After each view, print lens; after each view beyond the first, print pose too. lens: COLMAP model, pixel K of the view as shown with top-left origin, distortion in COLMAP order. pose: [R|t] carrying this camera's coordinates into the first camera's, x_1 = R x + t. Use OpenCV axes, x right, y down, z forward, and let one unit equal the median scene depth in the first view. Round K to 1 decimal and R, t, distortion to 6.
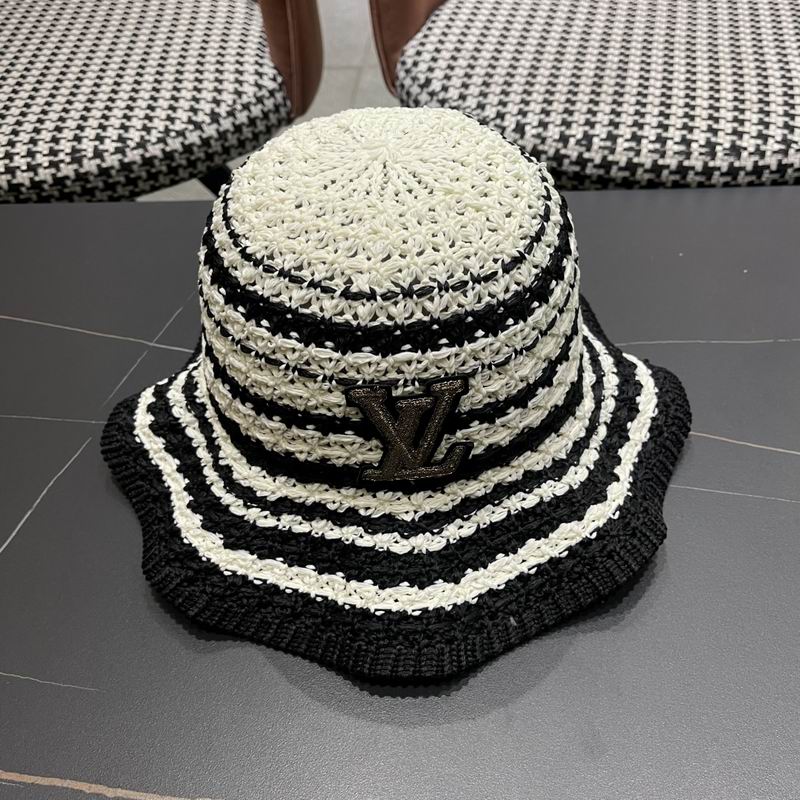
lens RADIAL K [[827.8, 0, 399.2], [0, 827.8, 411.7], [0, 0, 1]] dist [0.015499, 0.000000]
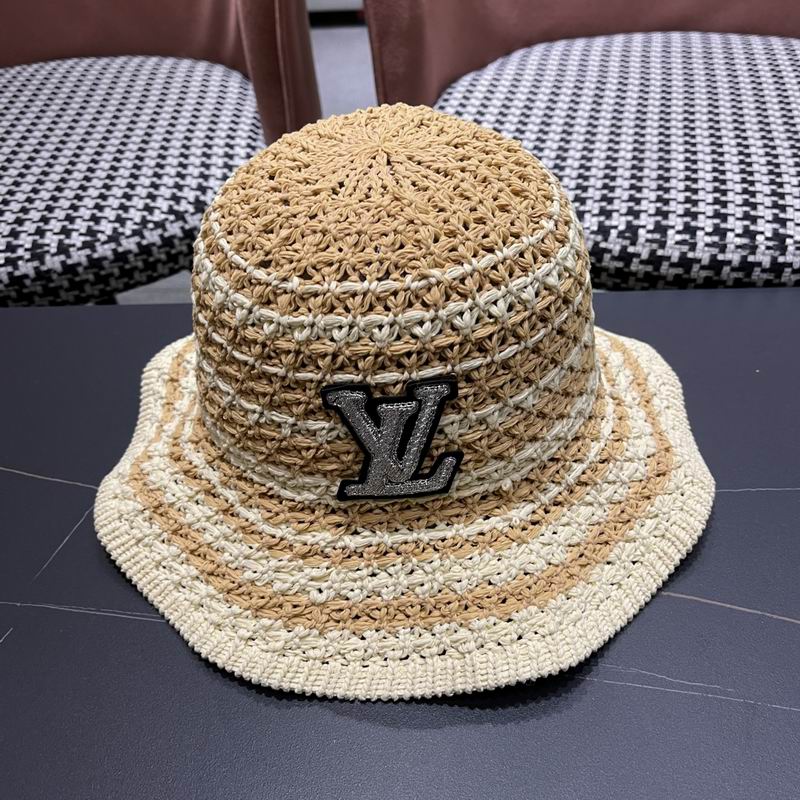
lens RADIAL K [[827.8, 0, 401.0], [0, 827.8, 405.7], [0, 0, 1]] dist [0.015499, 0.000000]
pose [[0.999980, -0.006249, -0.001336, -0.009321], [0.006108, 0.996125, -0.087735, -0.069782], [0.001879, 0.087725, 0.996143, 0.152116]]
